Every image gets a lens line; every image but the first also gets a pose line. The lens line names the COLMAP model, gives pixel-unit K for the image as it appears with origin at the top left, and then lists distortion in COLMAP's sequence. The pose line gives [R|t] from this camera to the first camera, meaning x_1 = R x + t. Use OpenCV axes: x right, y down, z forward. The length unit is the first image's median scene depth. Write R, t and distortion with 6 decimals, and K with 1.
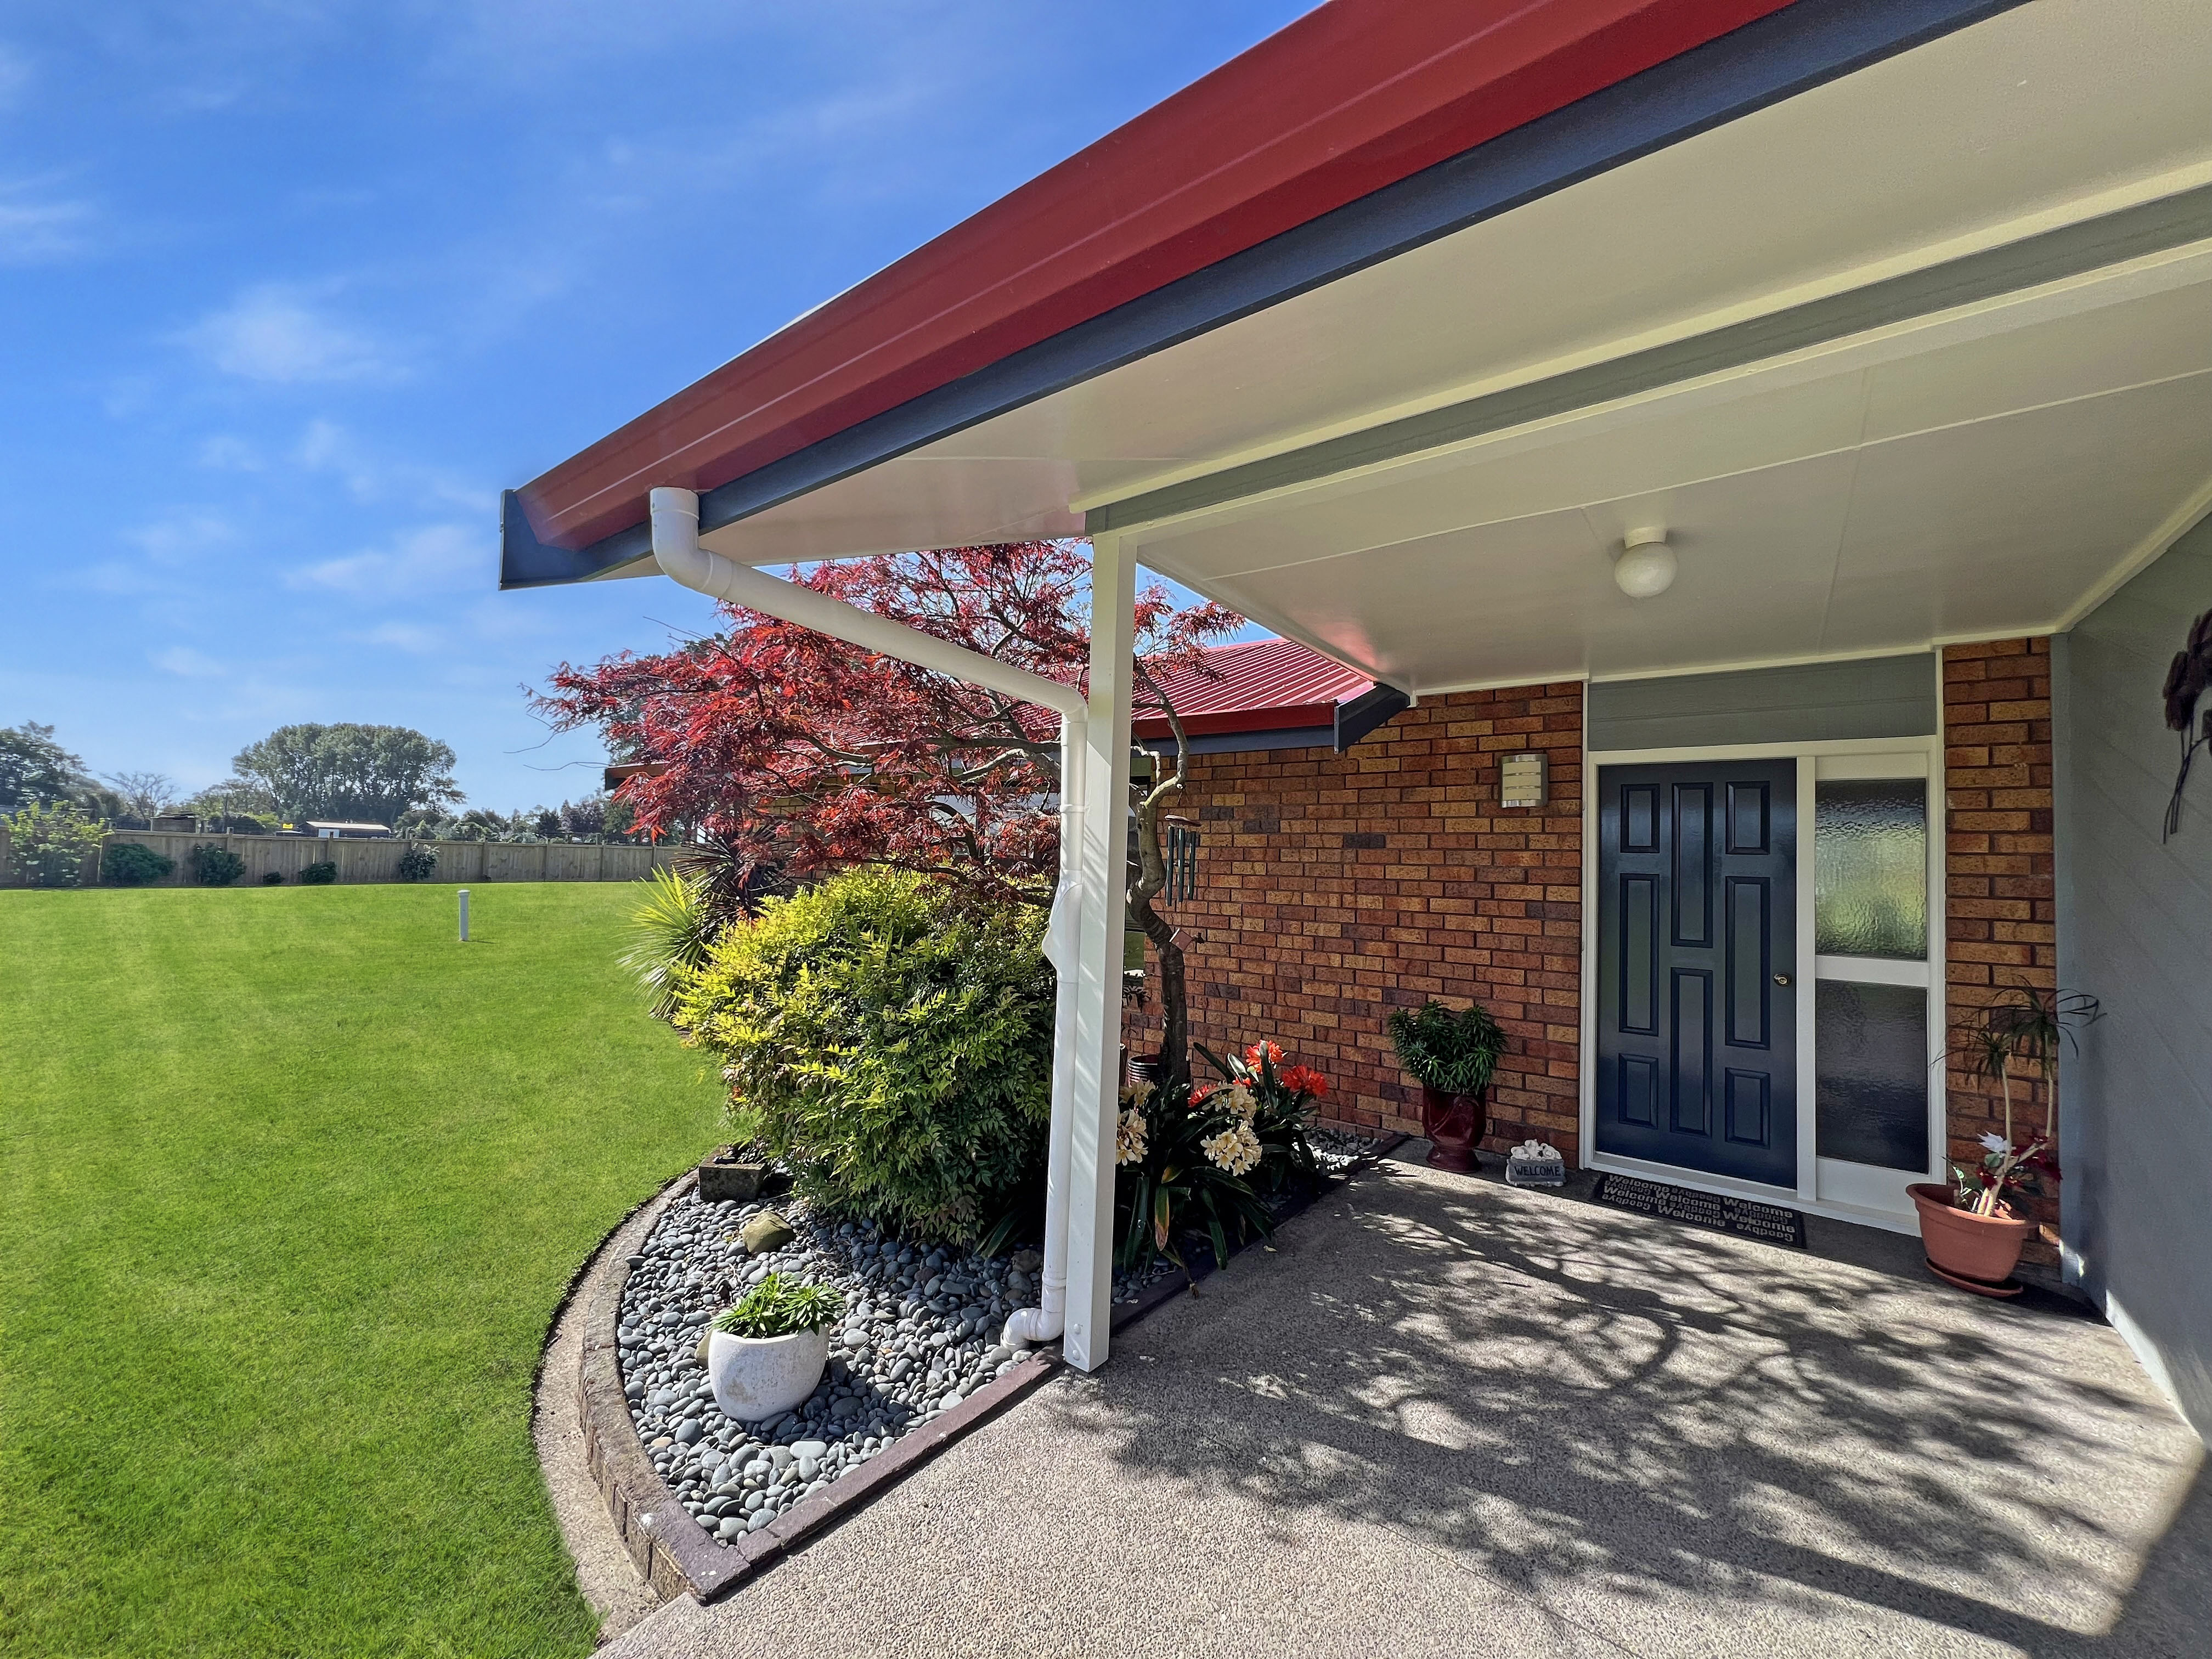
lens RADIAL K [[889.1, 0, 1095.3], [0, 889.1, 835.0], [0, 0, 1]] dist [-0.002078, -0.000257]
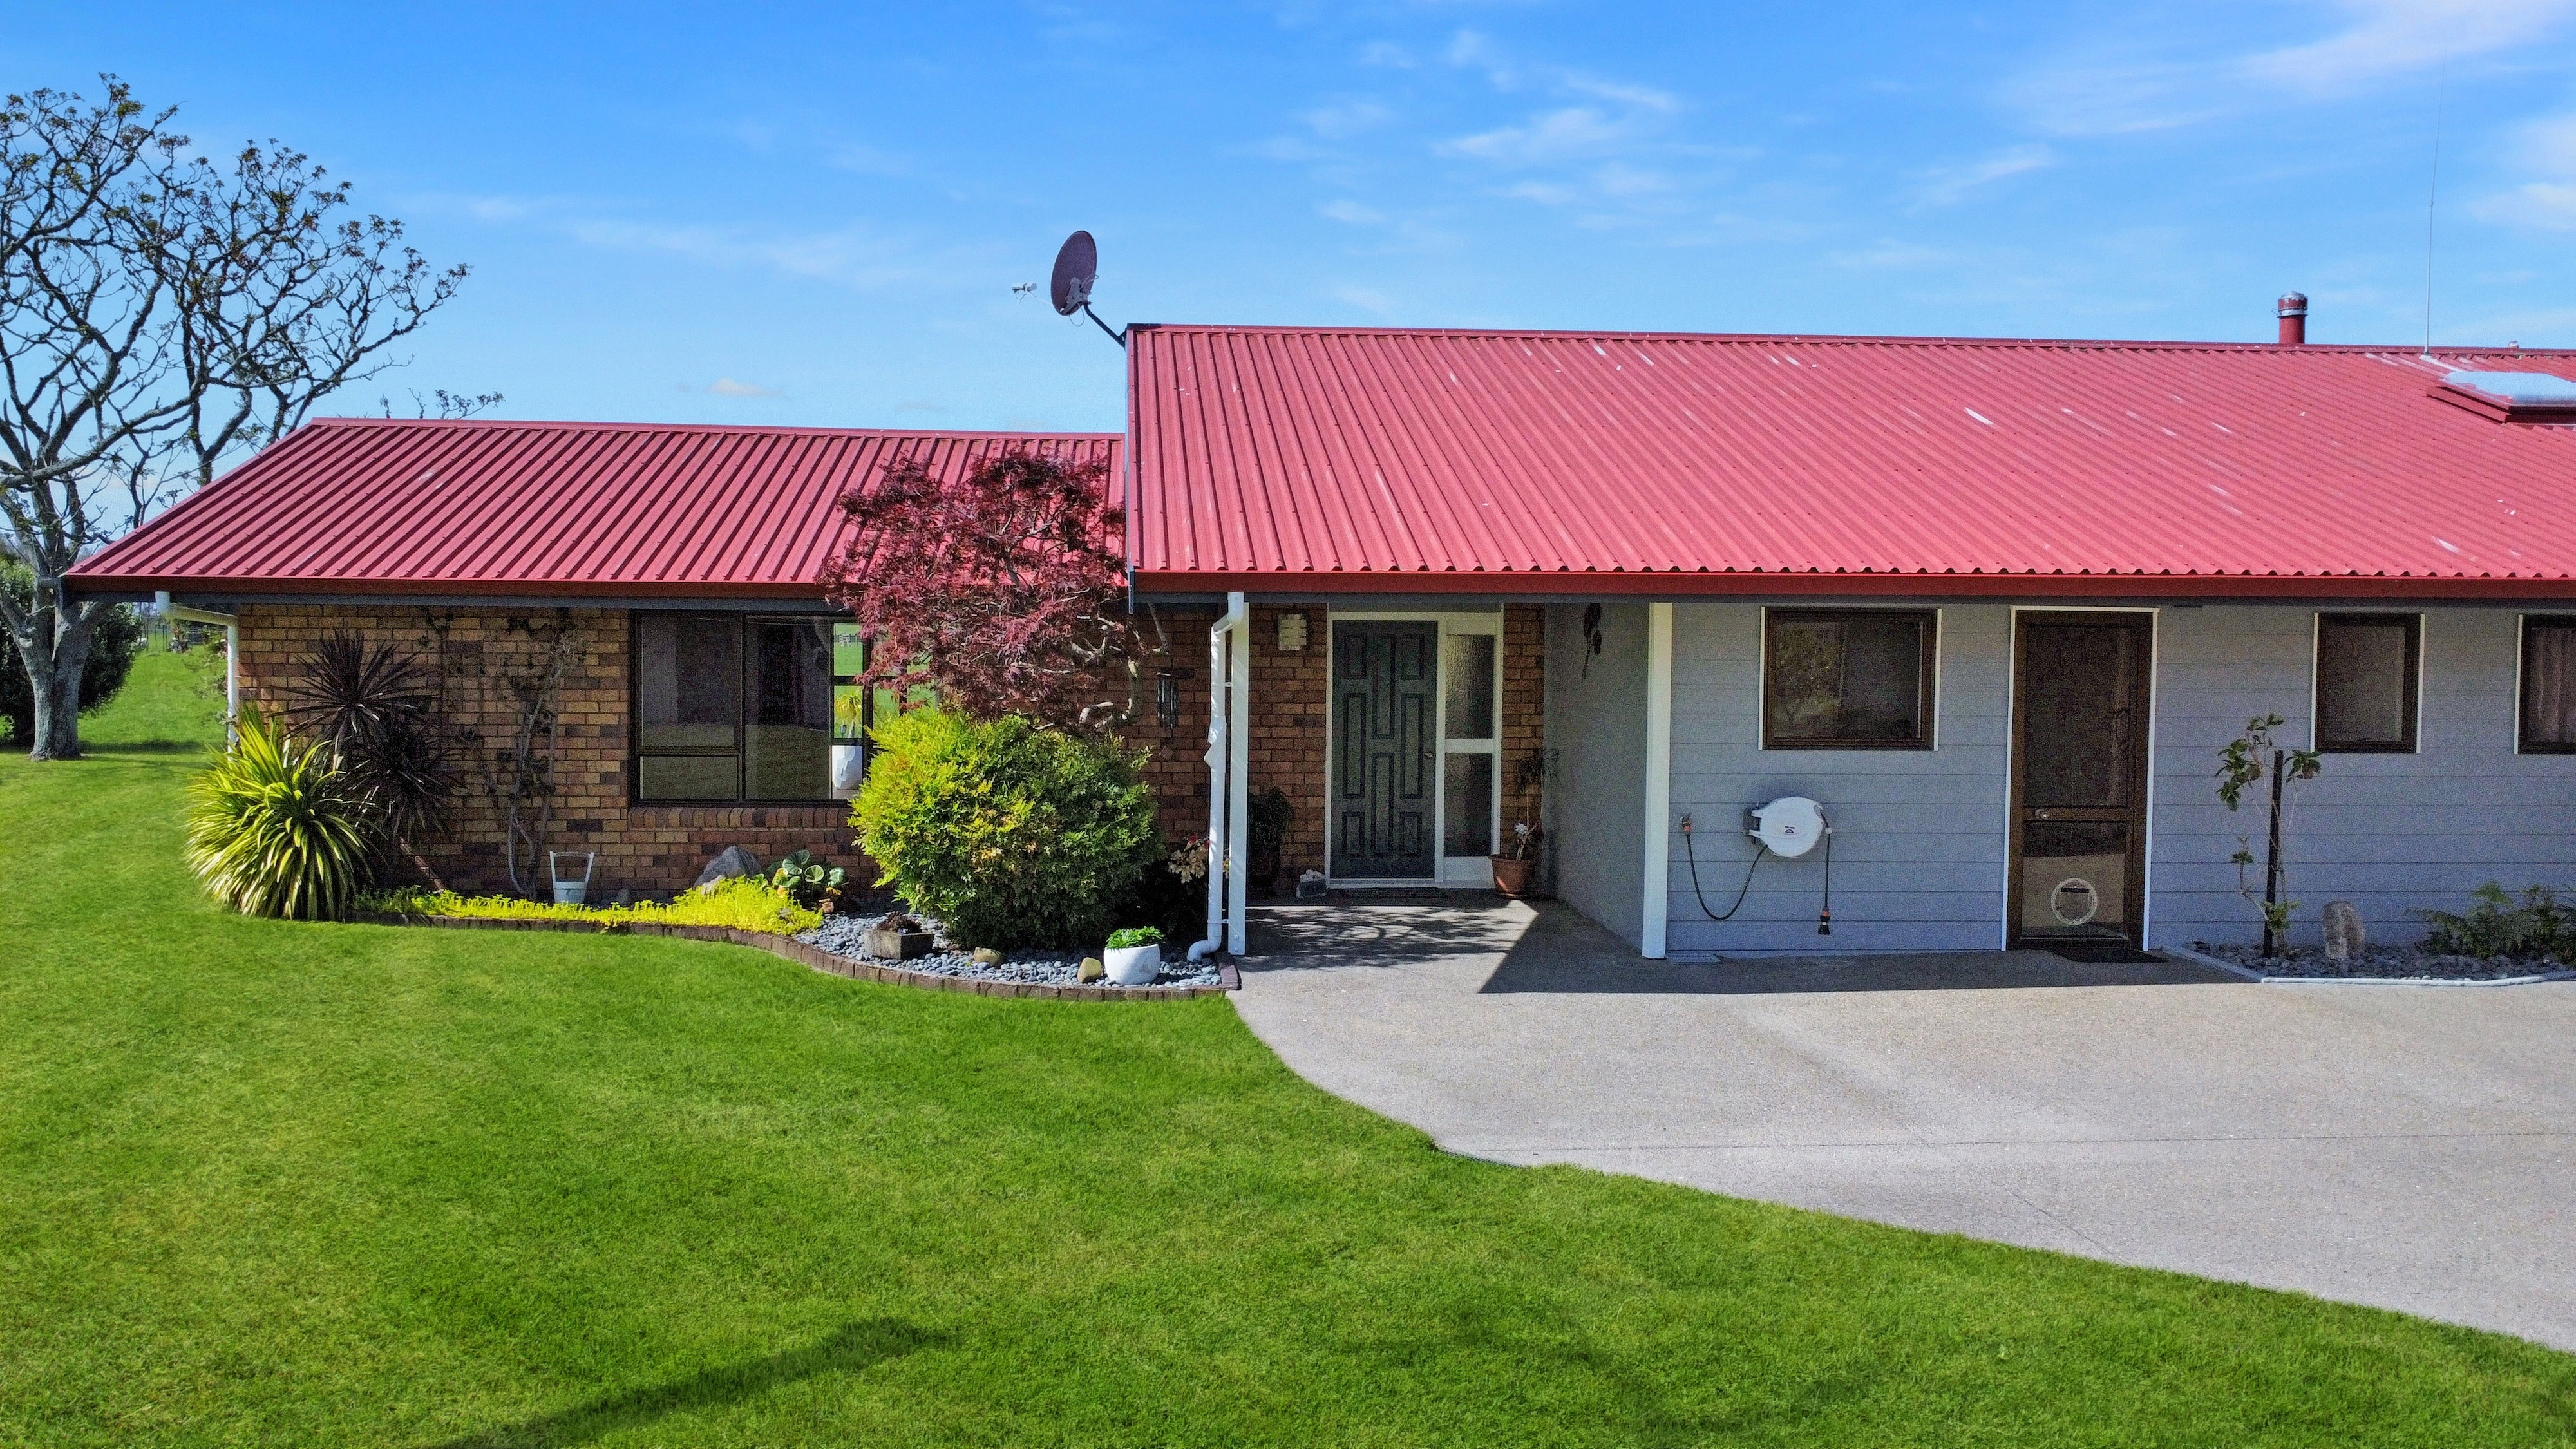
lens RADIAL K [[1907.1, 0, 1269.4], [0, 1907.1, 733.3], [0, 0, 1]] dist [0.007385, 0.000502]
pose [[0.768169, -0.065701, 0.636867, -1.638366], [-0.003654, 0.994255, 0.106977, -0.244395], [-0.640237, -0.084504, 0.763516, -1.450852]]
